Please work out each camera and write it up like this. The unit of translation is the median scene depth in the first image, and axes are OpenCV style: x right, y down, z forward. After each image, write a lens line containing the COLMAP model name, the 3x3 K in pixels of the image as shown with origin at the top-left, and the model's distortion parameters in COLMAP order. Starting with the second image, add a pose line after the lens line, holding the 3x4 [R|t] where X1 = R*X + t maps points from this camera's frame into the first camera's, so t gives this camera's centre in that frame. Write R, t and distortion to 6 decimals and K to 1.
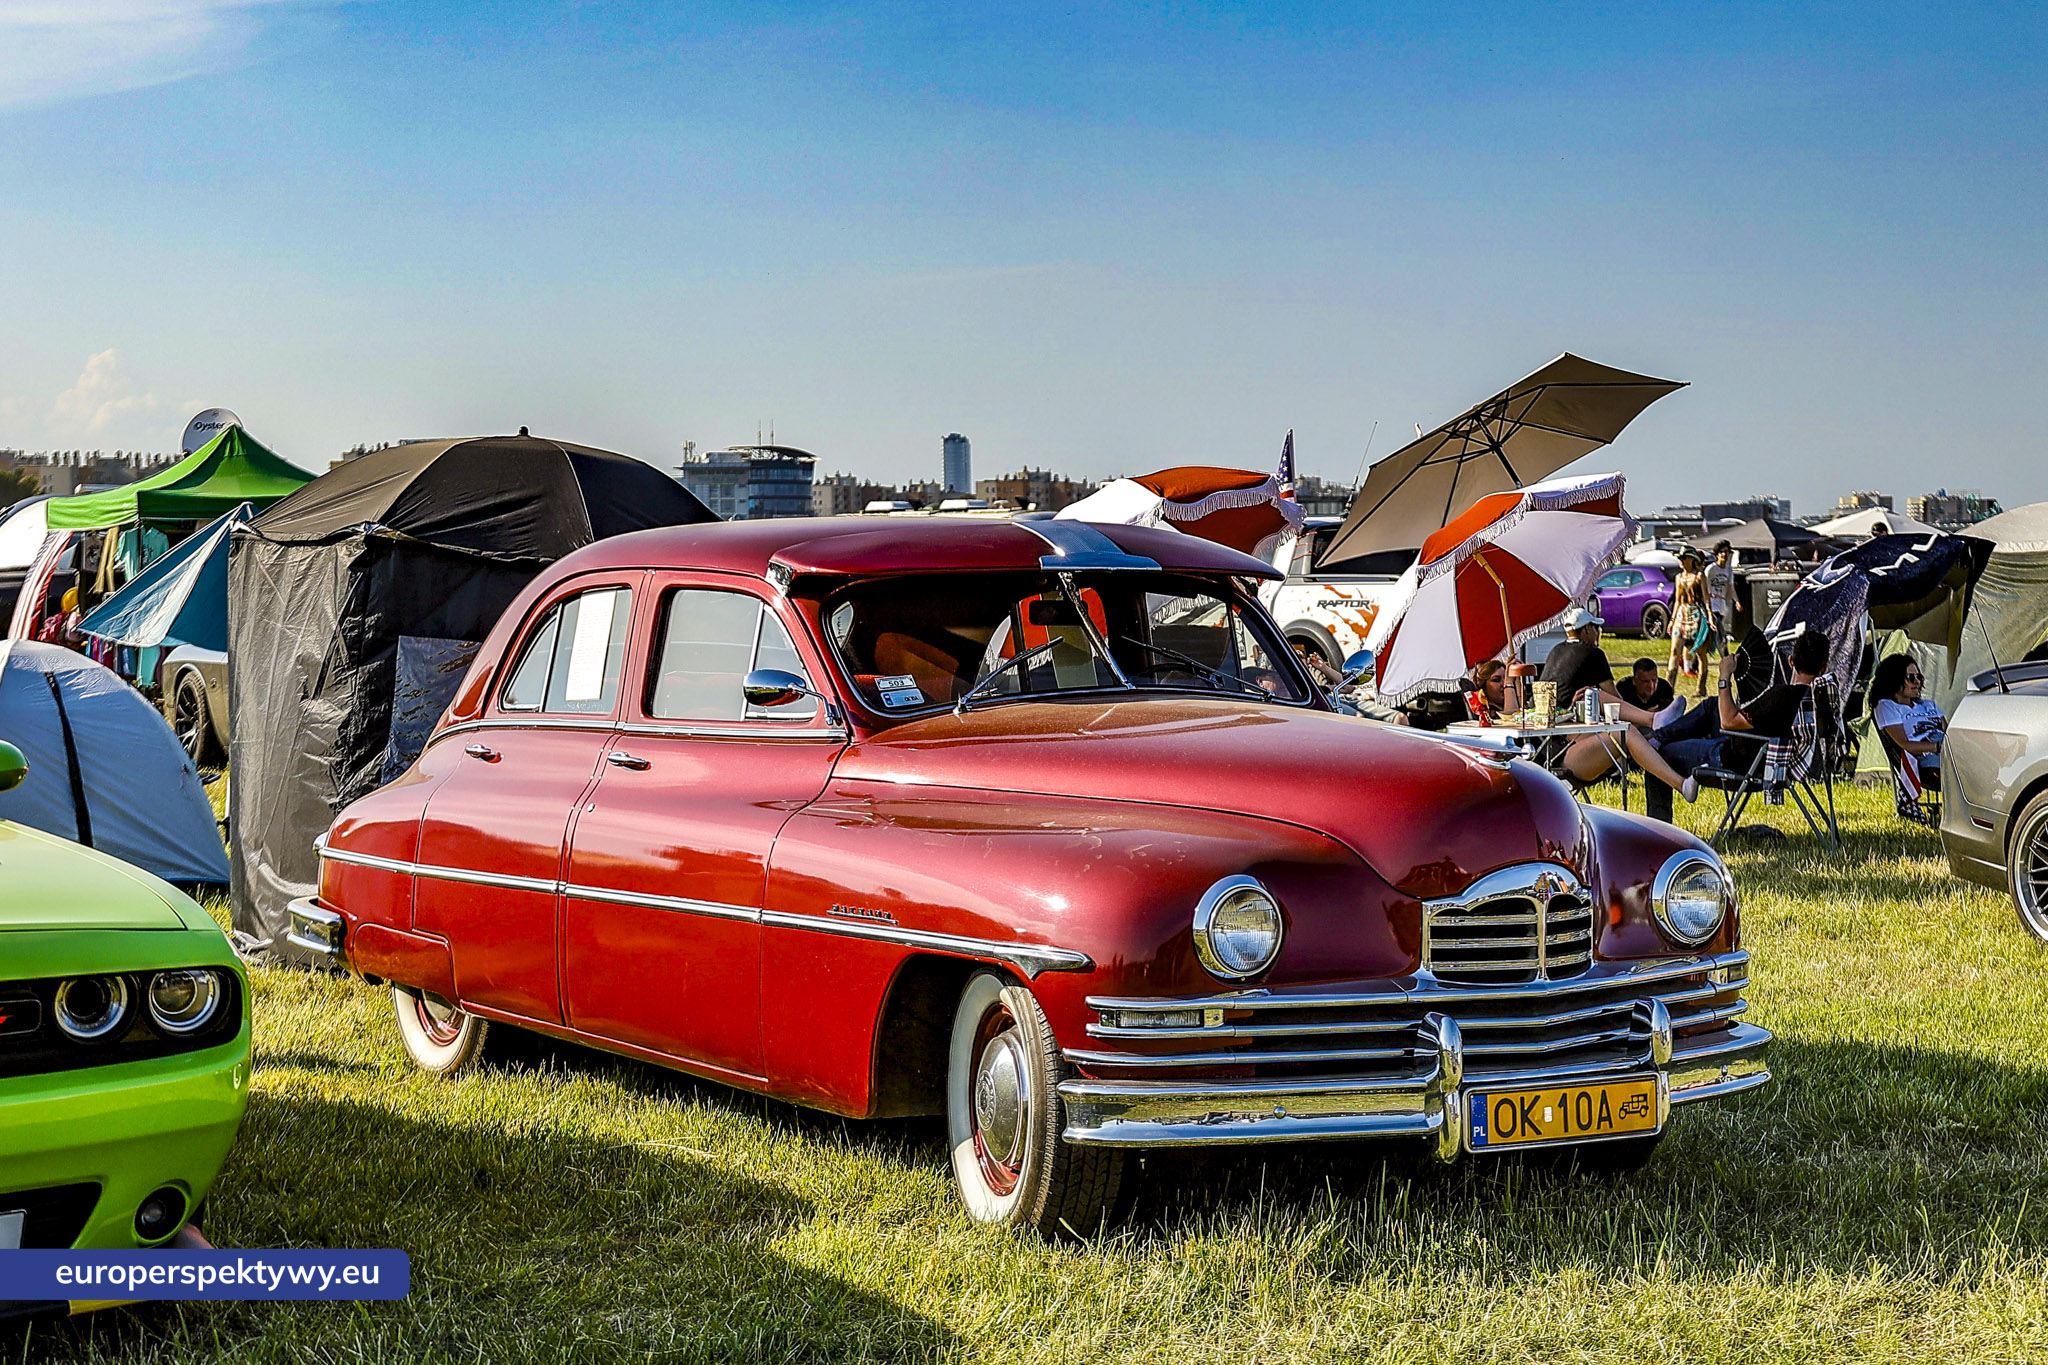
lens RADIAL K [[3177.3, 0, 1027.3], [0, 3177.3, 678.8], [0, 0, 1]] dist [-0.003151, 0.000000]
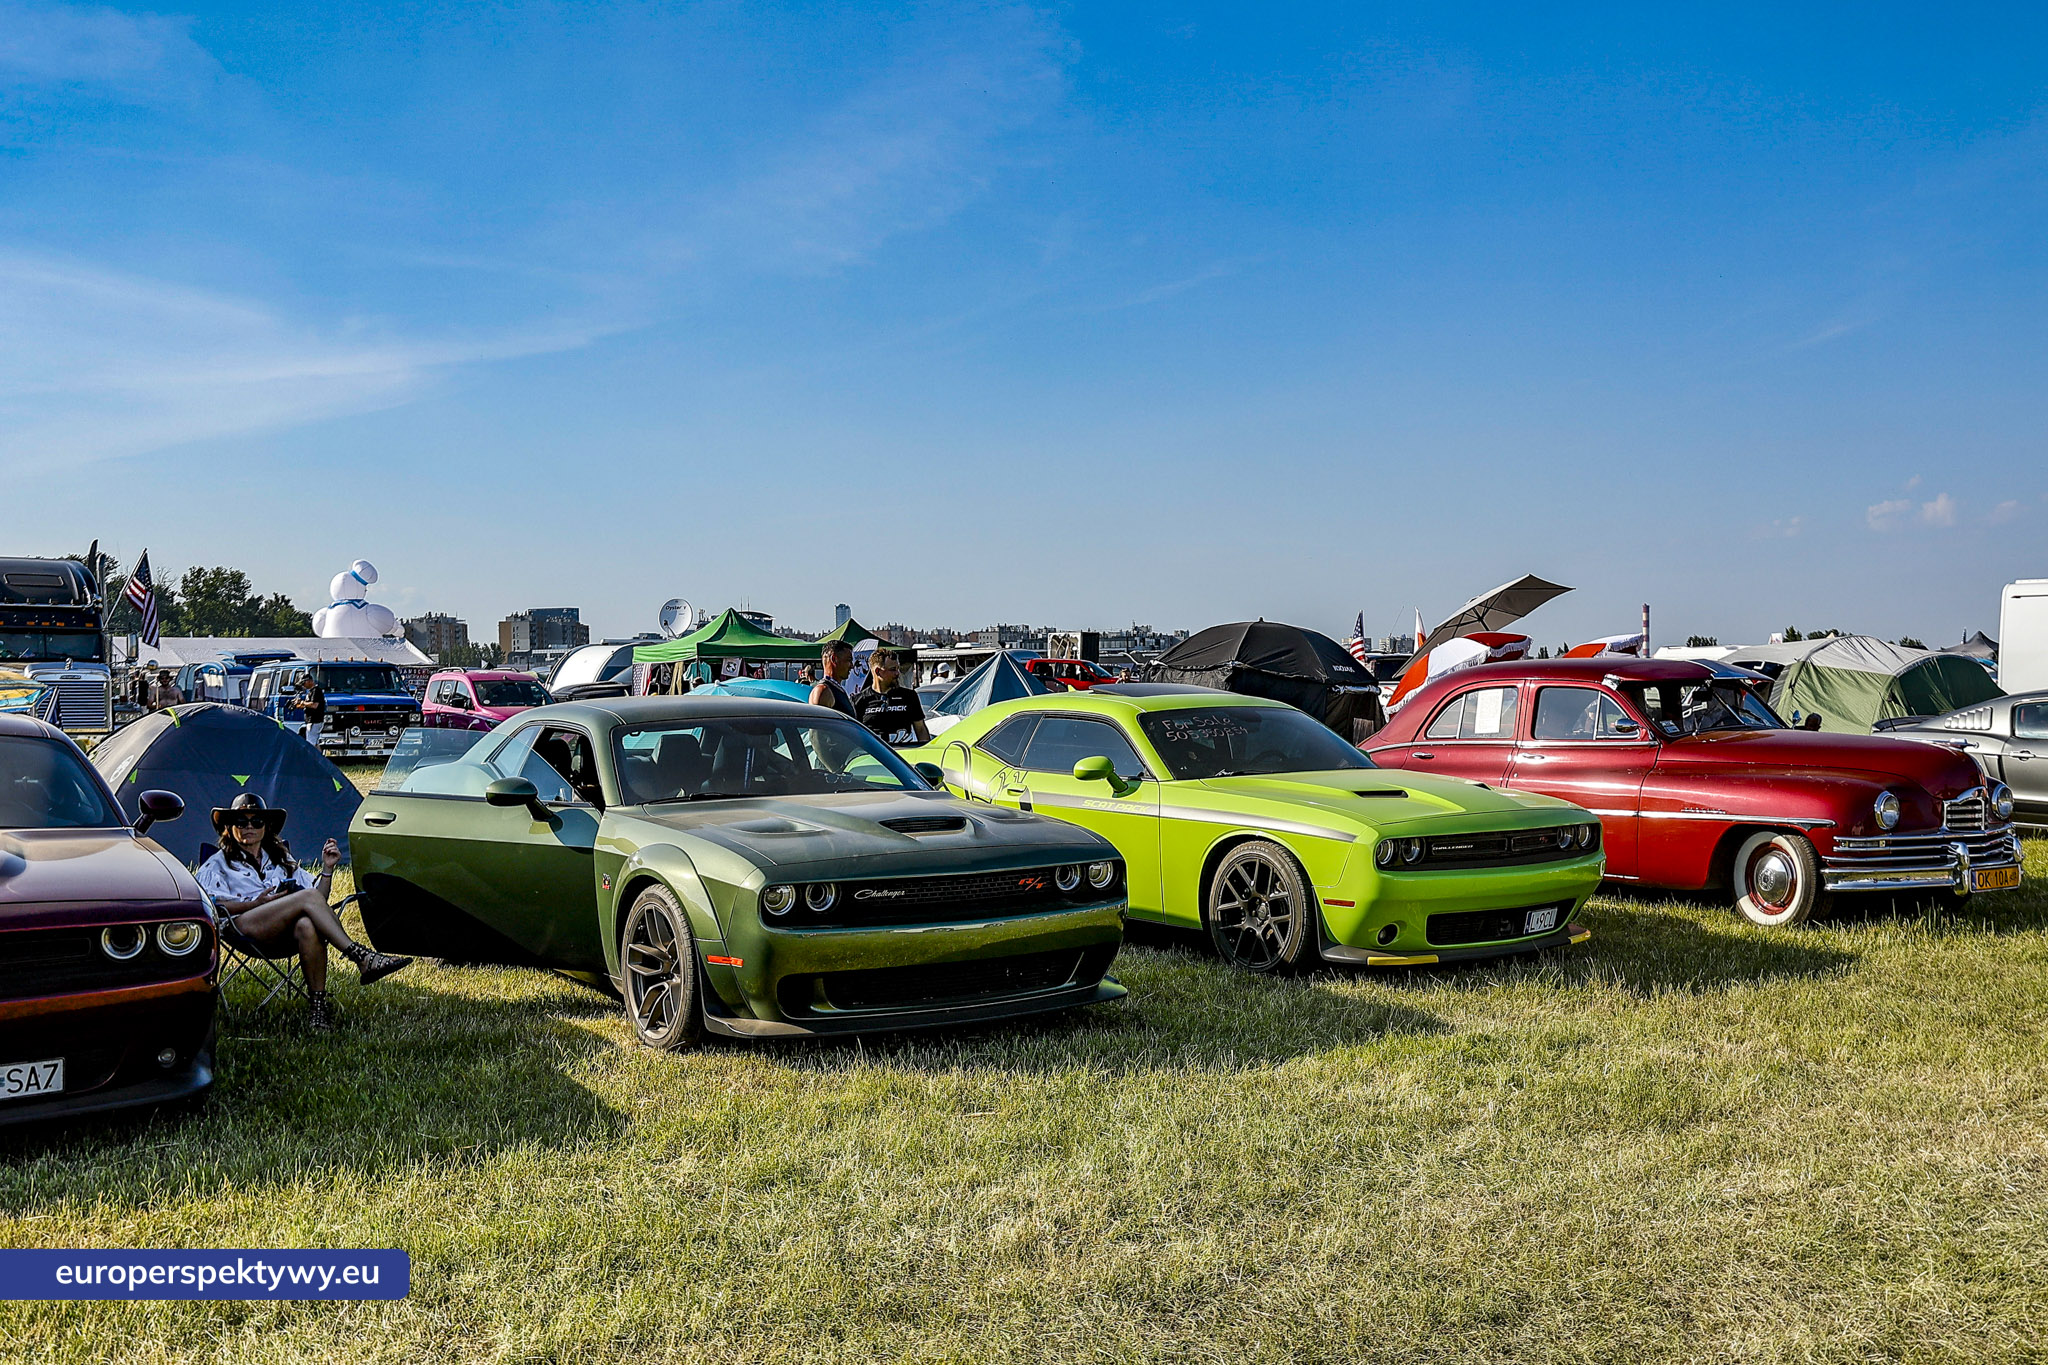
lens RADIAL K [[1773.9, 0, 1020.8], [0, 1773.9, 684.2], [0, 0, 1]] dist [0.008153, 0.010509]
pose [[0.998883, -0.006497, 0.046812, -0.729754], [0.007998, 0.999458, -0.031942, 0.012929], [-0.046579, 0.032281, 0.998393, -0.477936]]
